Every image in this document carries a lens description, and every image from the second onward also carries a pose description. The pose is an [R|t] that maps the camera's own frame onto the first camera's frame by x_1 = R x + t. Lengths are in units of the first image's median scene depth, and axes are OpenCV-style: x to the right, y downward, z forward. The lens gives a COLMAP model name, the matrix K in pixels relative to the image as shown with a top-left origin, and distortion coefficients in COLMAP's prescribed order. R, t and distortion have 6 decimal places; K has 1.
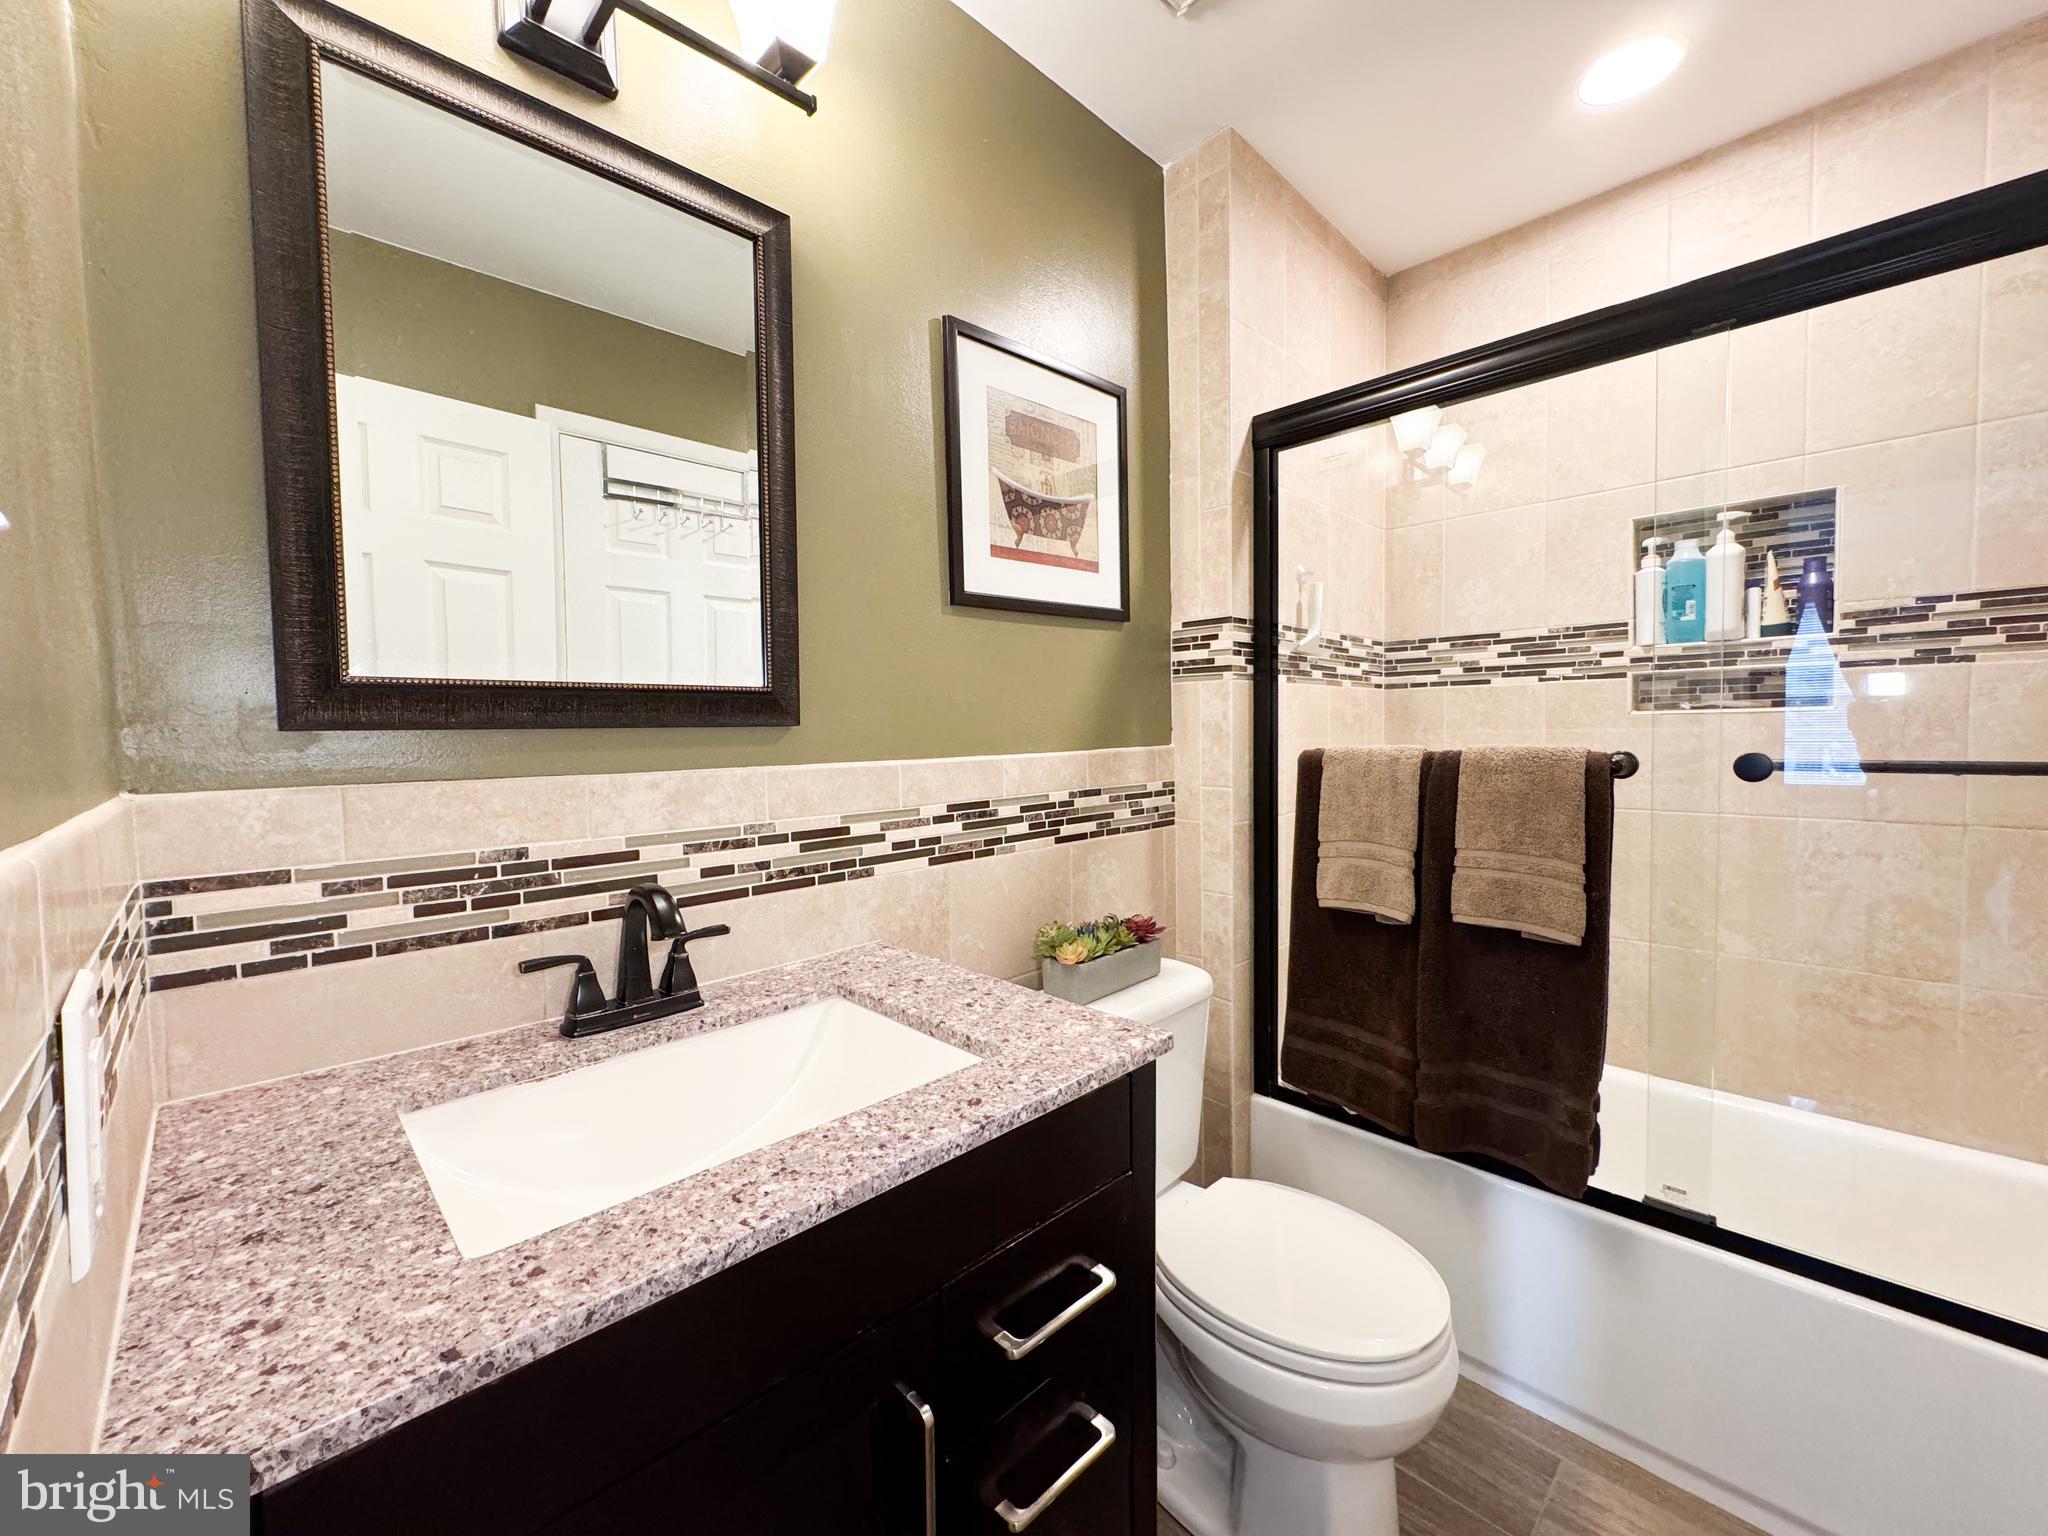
lens RADIAL K [[819.2, 0, 1023.3], [0, 819.2, 763.9], [0, 0, 1]] dist [-0.001311, 0.000275]
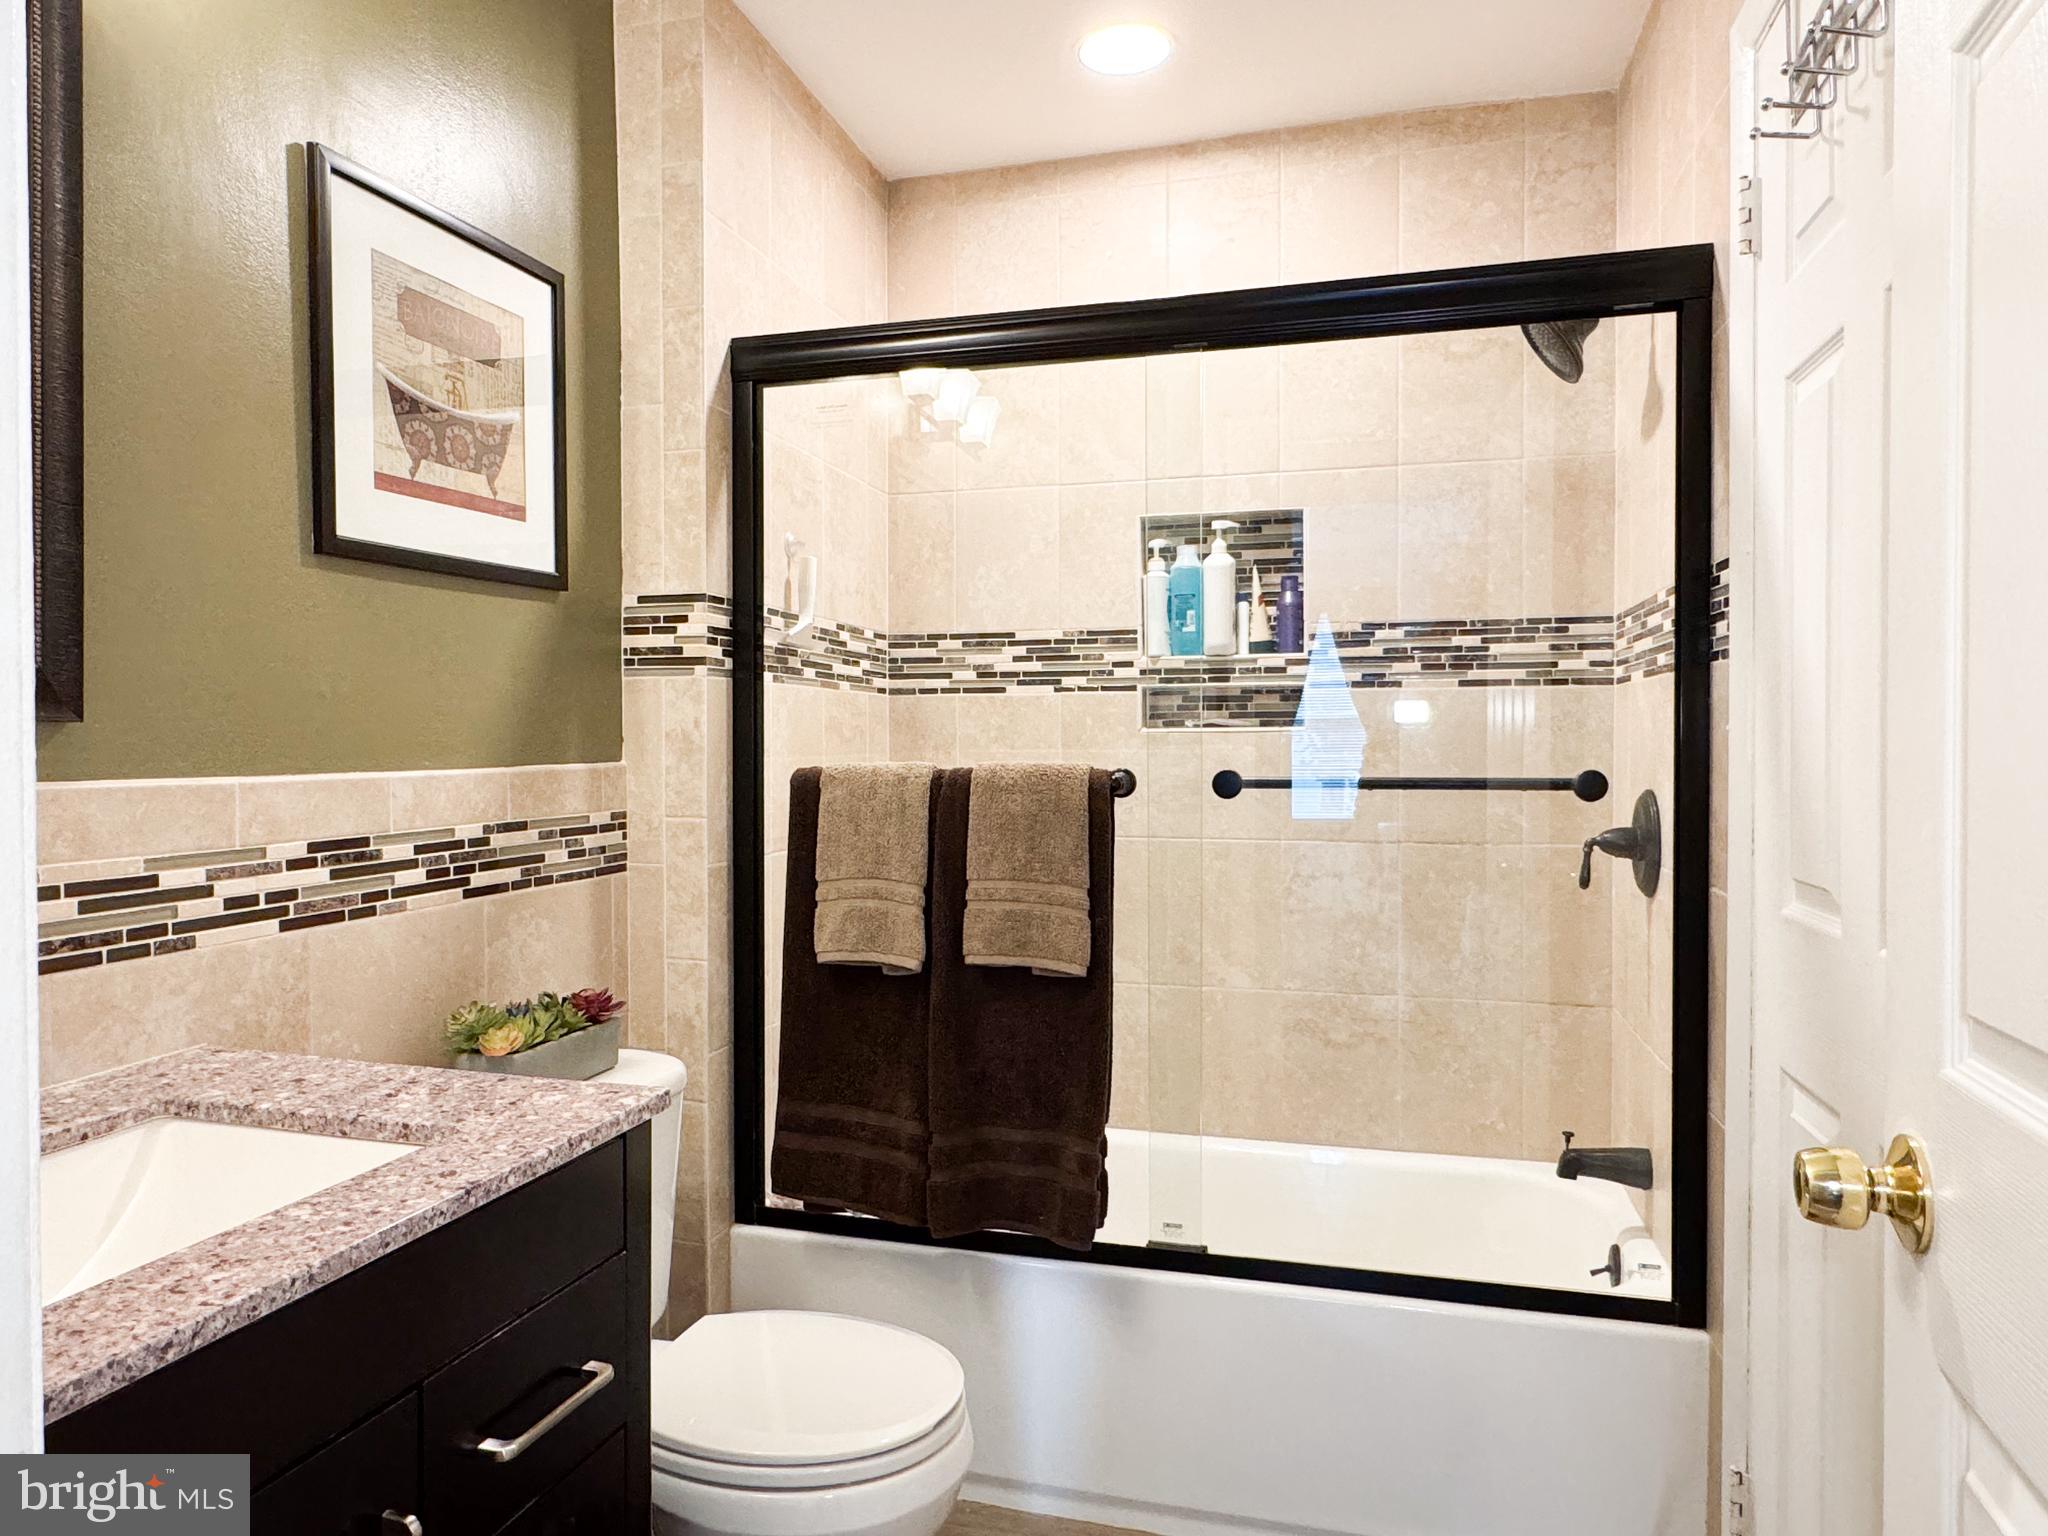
lens RADIAL K [[1319.3, 0, 1024.0], [0, 1319.3, 768.0], [0, 0, 1]] dist [-0.000182, -0.000820]
pose [[0.867612, 0.004860, 0.497218, -0.108445], [0.009654, 0.999599, -0.026615, 0.020036], [-0.497148, 0.027892, 0.867217, -0.230622]]
